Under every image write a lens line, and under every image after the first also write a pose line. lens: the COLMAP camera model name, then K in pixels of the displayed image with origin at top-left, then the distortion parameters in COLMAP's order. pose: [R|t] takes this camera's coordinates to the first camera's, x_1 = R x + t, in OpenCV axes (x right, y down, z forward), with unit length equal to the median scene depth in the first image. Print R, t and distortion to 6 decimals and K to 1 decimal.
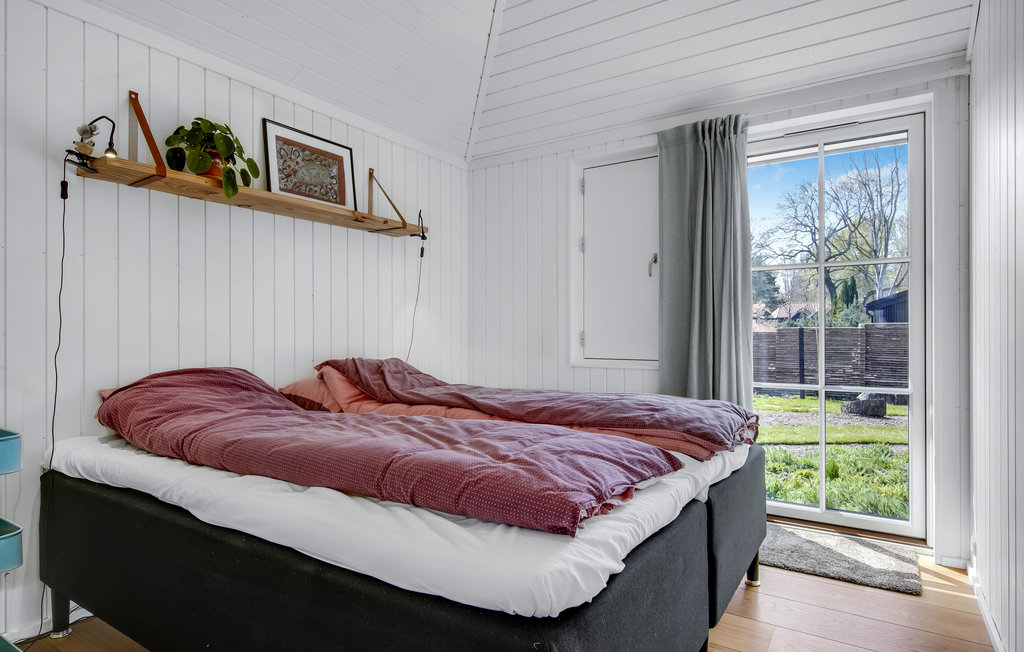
lens RADIAL K [[563.6, 0, 509.8], [0, 563.6, 331.8], [0, 0, 1]] dist [0.008304, 0.001033]
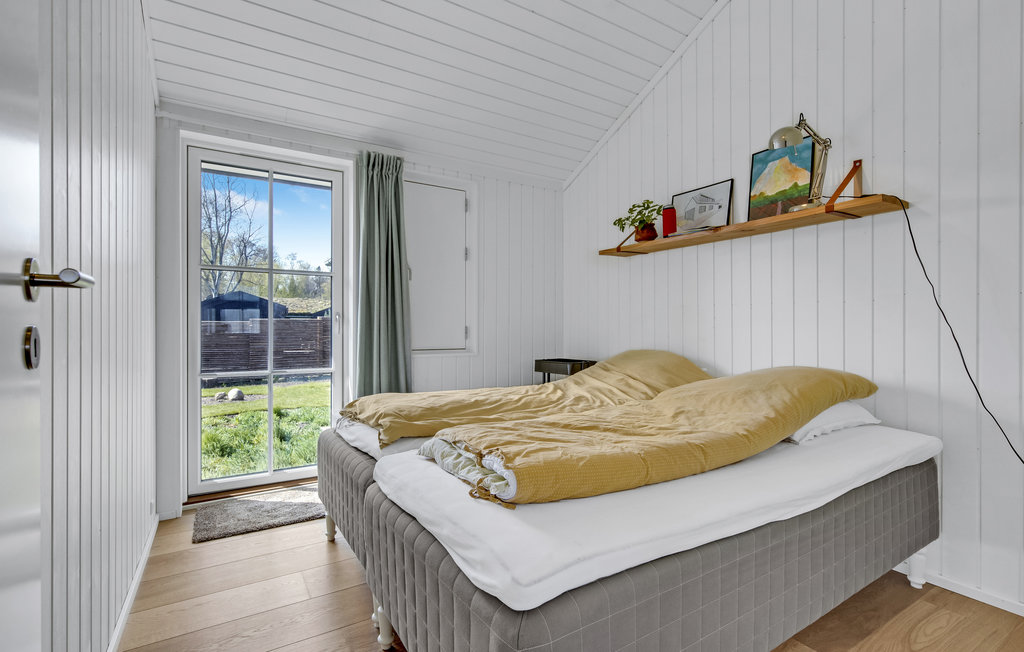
lens RADIAL K [[468.9, 0, 508.8], [0, 468.9, 324.4], [0, 0, 1]] dist [-0.001748, -0.000456]
pose [[0.419727, 0.008351, 0.907612, -0.150050], [-0.000927, 0.999961, -0.008772, 0.004630], [-0.907650, 0.002840, 0.419718, 0.119316]]
